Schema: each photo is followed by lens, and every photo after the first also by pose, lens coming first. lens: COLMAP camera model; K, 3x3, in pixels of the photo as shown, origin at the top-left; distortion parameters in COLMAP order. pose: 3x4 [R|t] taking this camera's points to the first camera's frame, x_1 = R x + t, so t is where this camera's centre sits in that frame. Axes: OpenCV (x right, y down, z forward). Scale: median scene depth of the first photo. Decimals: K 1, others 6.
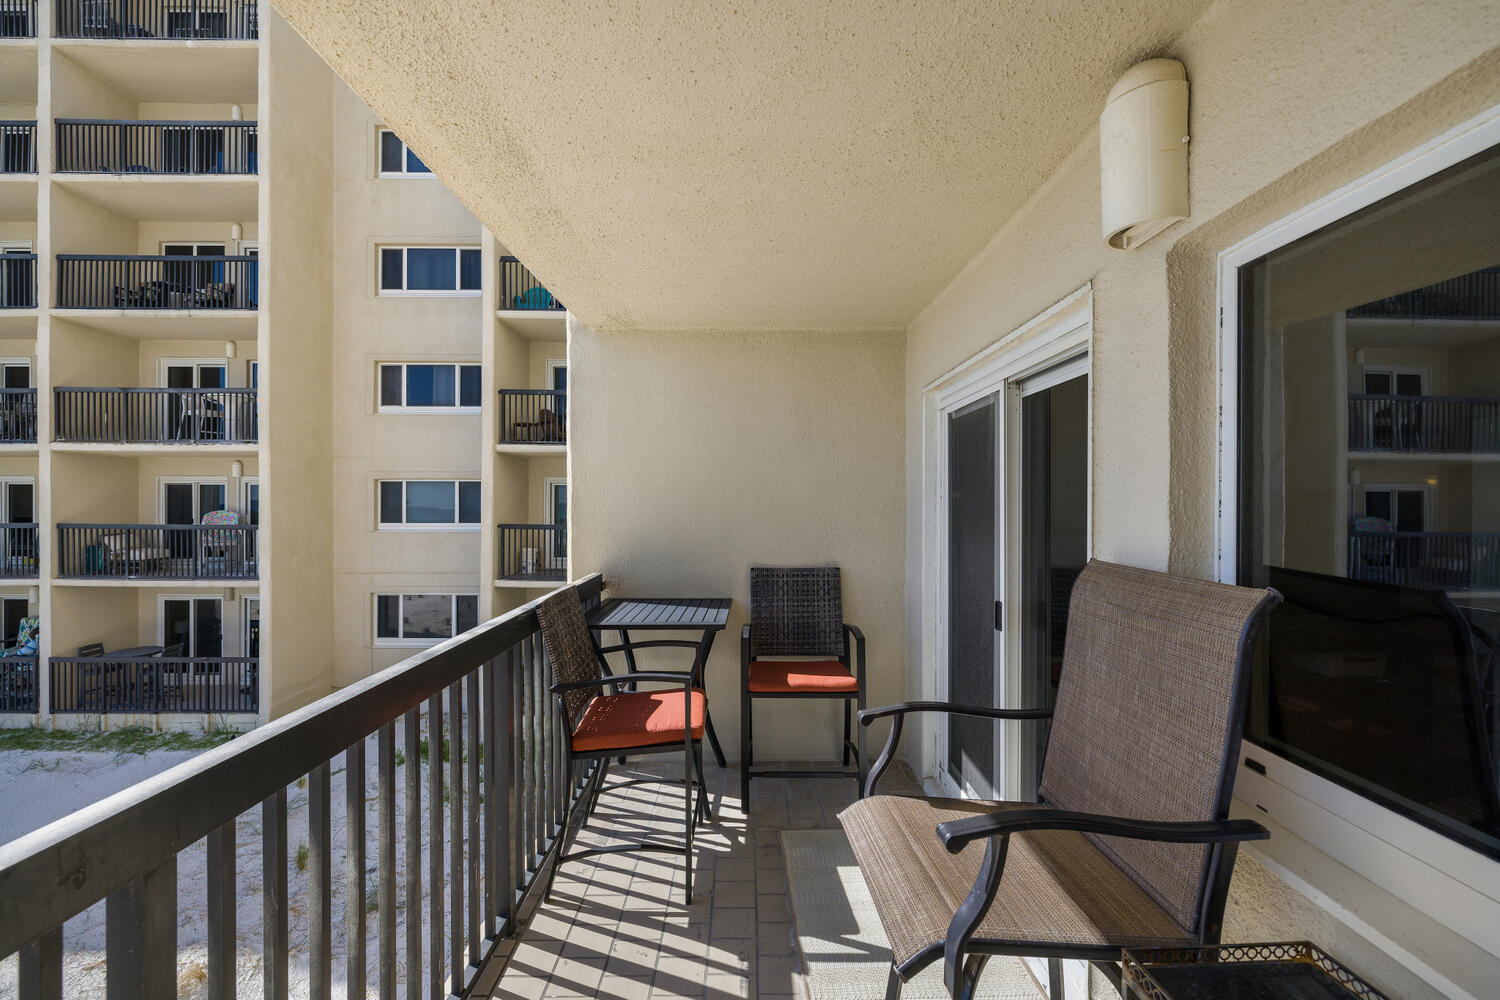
lens RADIAL K [[639.5, 0, 749.3], [0, 639.5, 503.9], [0, 0, 1]] dist [0.005253, 0.000126]
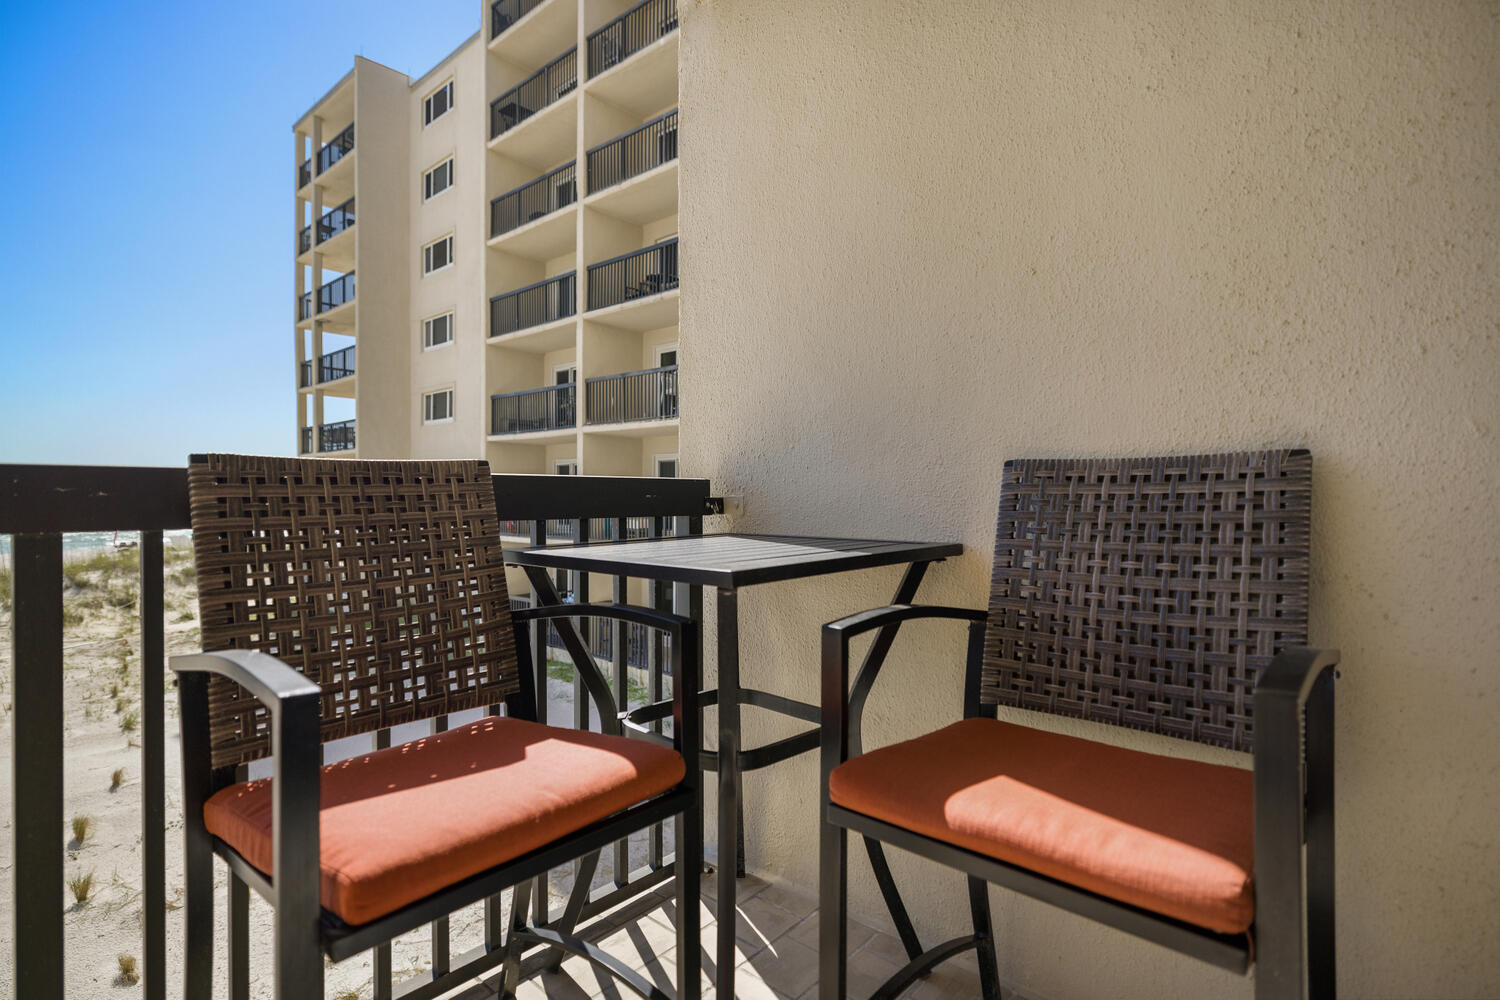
lens RADIAL K [[742.6, 0, 745.7], [0, 742.6, 504.8], [0, 0, 1]] dist [0.003234, 0.000146]
pose [[0.737863, 0.007674, -0.674907, 0.060078], [-0.005901, 0.999970, 0.004919, 0.041788], [0.674925, 0.000353, 0.737887, 0.199330]]
